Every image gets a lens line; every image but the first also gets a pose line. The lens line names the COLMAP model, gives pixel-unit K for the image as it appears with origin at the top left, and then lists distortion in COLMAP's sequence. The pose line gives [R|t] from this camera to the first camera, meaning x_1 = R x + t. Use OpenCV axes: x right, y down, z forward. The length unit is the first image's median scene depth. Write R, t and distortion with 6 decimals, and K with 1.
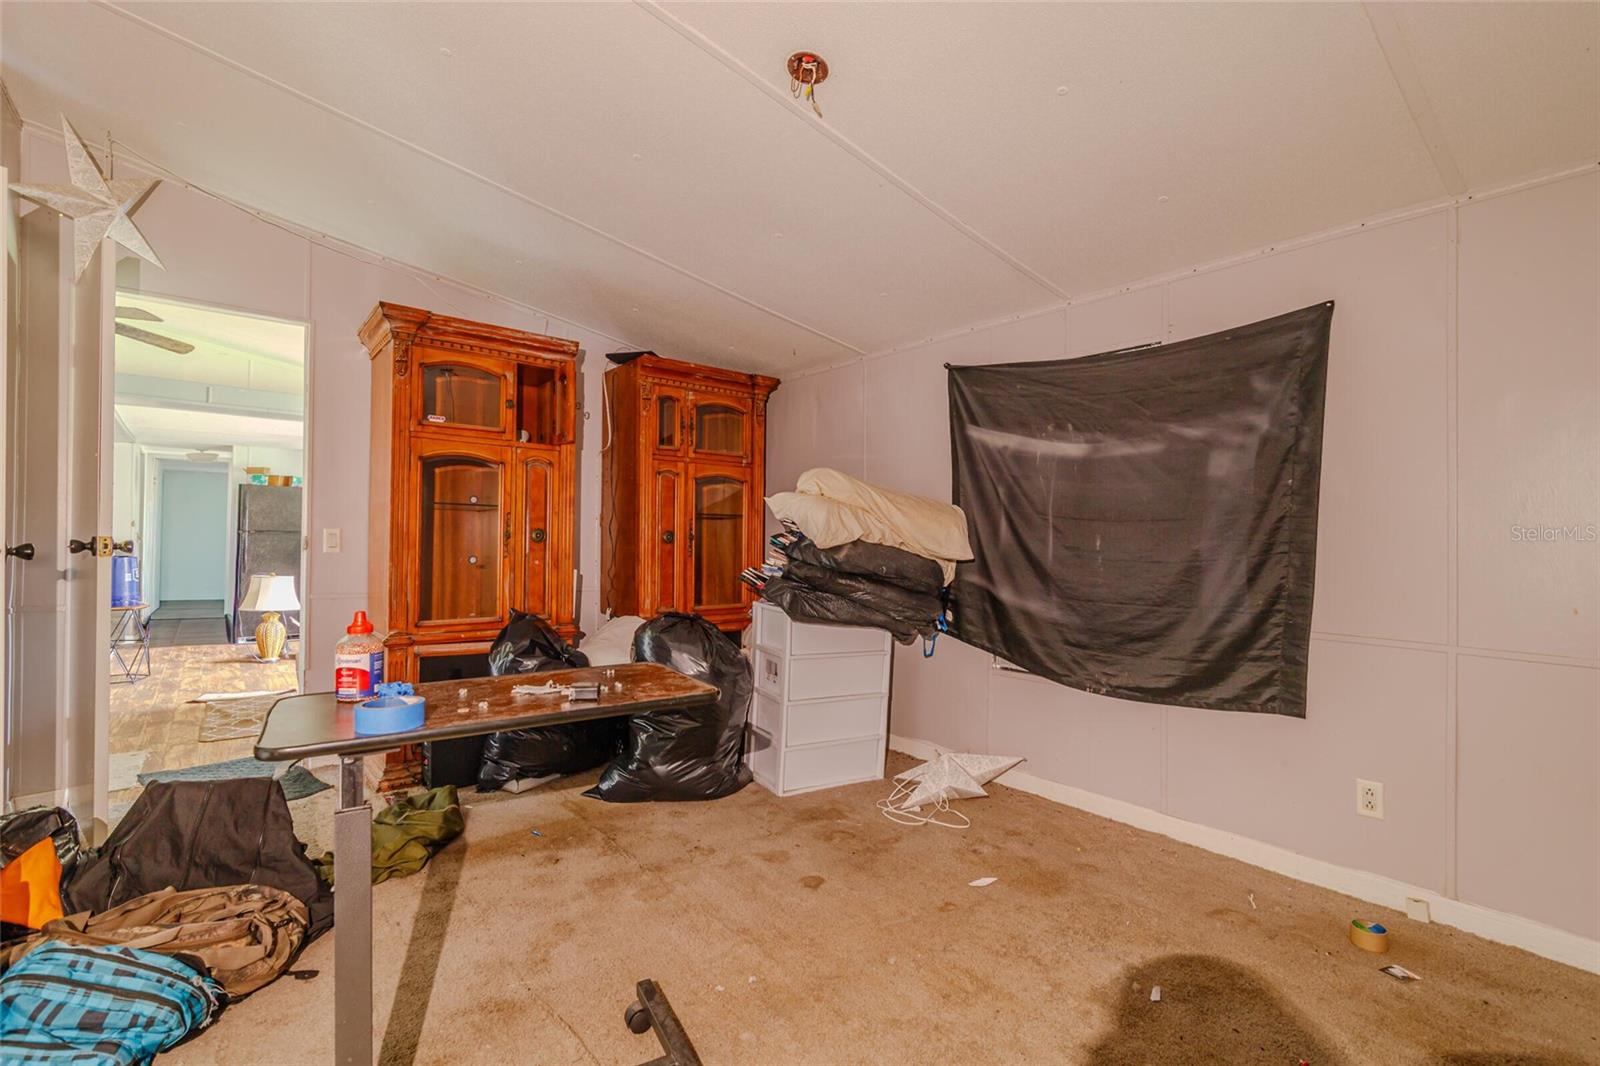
lens RADIAL K [[728.5, 0, 803.0], [0, 728.5, 534.0], [0, 0, 1]] dist [0.001315, 0.000488]
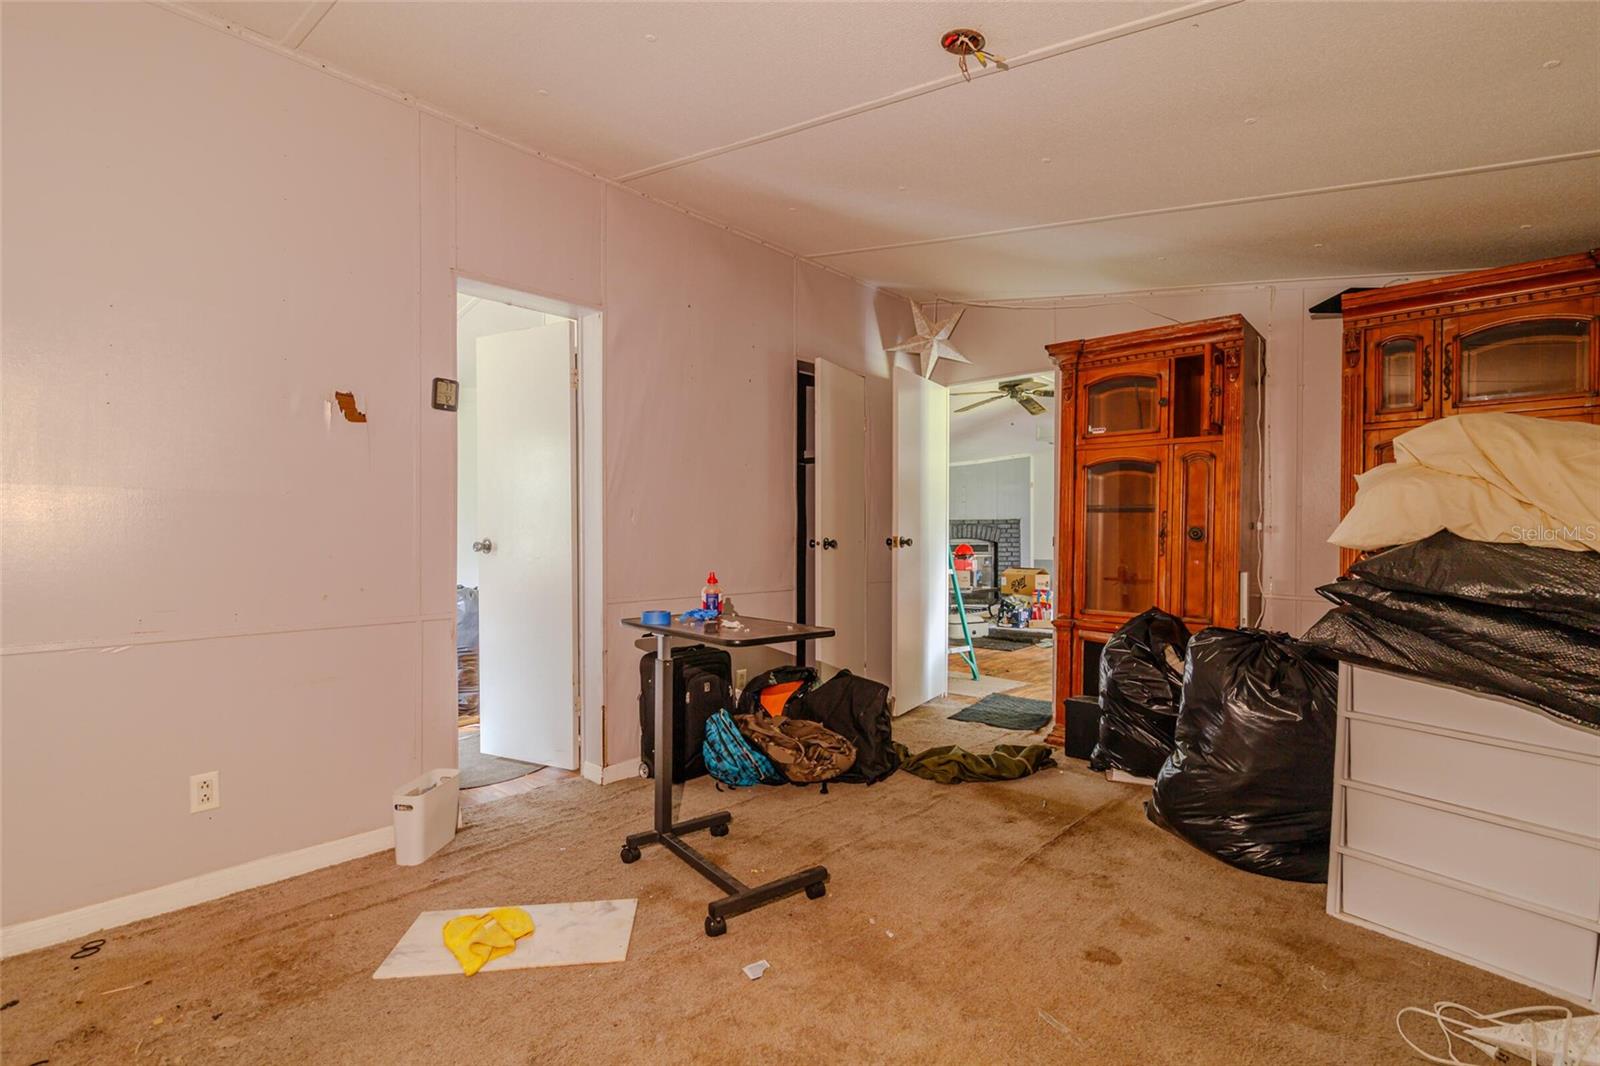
lens RADIAL K [[728.5, 0, 803.2], [0, 728.5, 538.8], [0, 0, 1]] dist [0.001315, 0.000488]
pose [[0.126202, -0.003737, -0.991998, 0.575357], [0.003481, 0.999988, -0.003324, 0.010828], [0.991999, -0.003034, 0.126213, 0.422126]]
